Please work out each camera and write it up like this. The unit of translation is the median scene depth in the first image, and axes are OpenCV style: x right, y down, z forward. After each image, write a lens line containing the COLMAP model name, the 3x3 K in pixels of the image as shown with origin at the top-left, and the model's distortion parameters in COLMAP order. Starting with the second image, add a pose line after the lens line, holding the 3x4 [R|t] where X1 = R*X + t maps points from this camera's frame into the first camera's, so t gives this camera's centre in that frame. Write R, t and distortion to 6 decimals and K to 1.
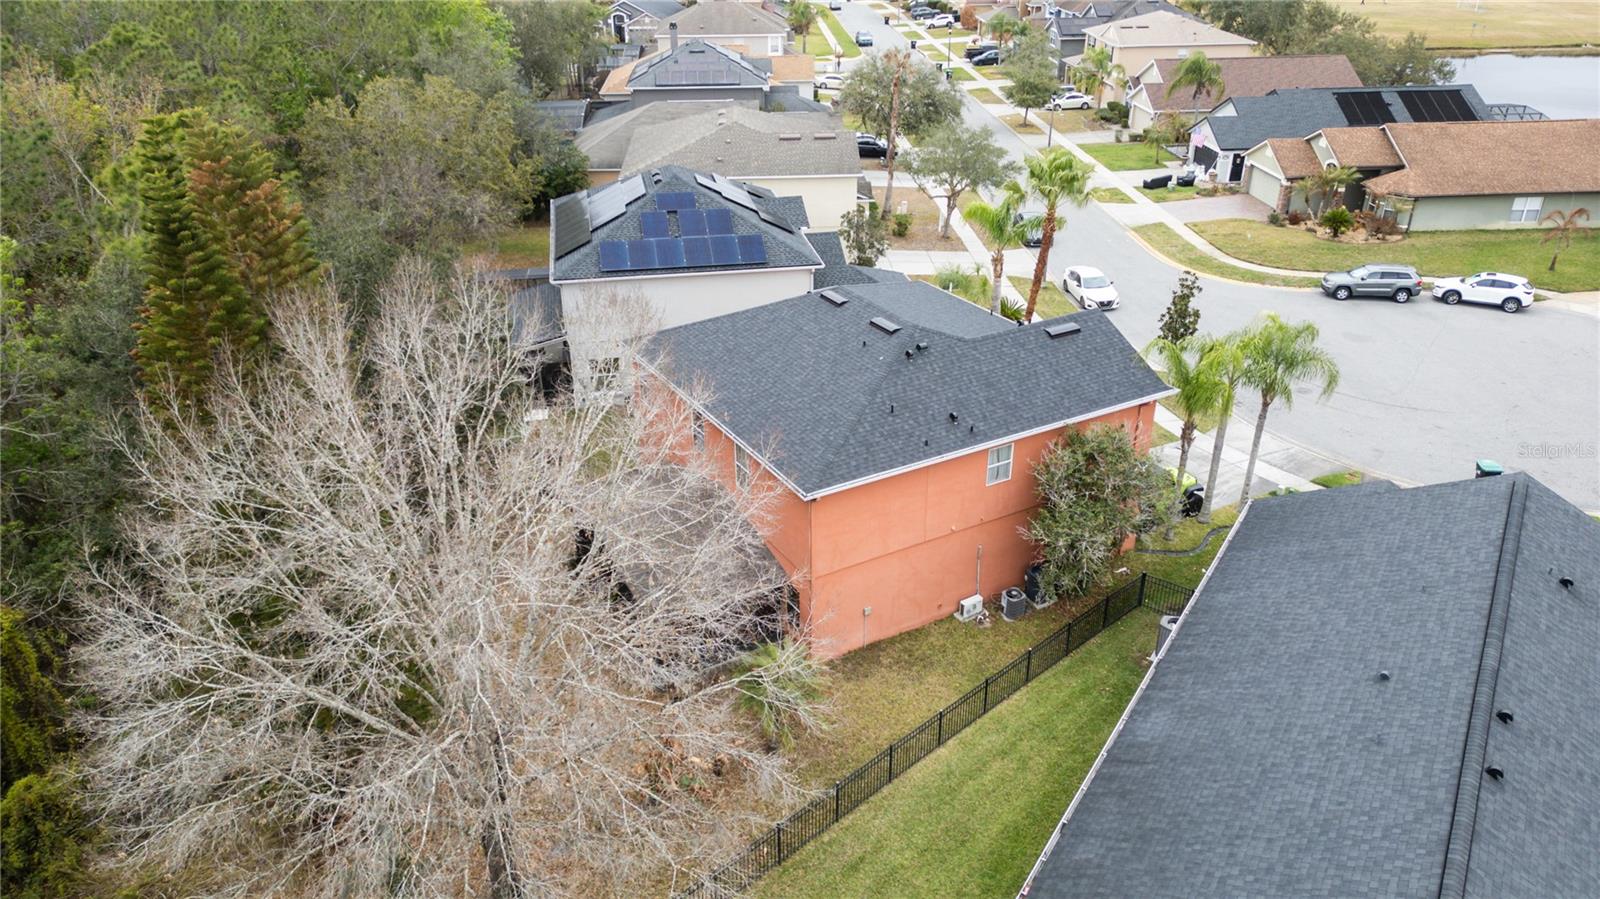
lens RADIAL K [[1126.3, 0, 799.1], [0, 1126.3, 444.8], [0, 0, 1]] dist [0.002670, -0.003592]
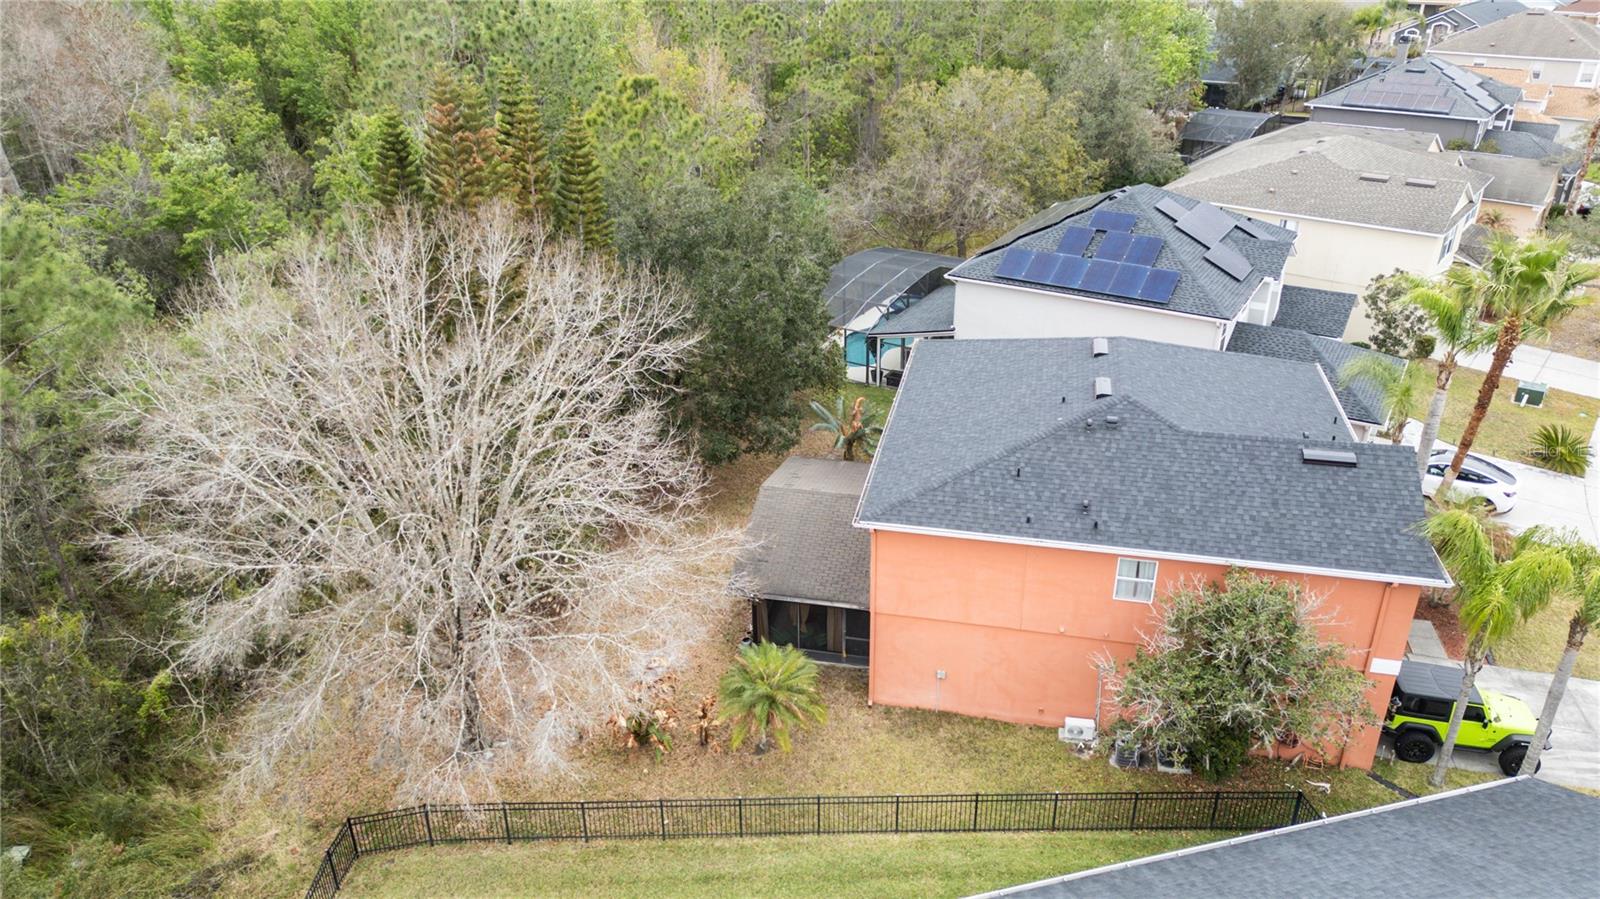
lens RADIAL K [[1126.3, 0, 799.2], [0, 1126.3, 454.4], [0, 0, 1]] dist [0.002670, -0.003592]
pose [[0.721026, 0.299993, -0.624600, 0.467098], [-0.292633, 0.948922, 0.117953, -0.091416], [0.628082, 0.097731, 0.771985, 0.188036]]
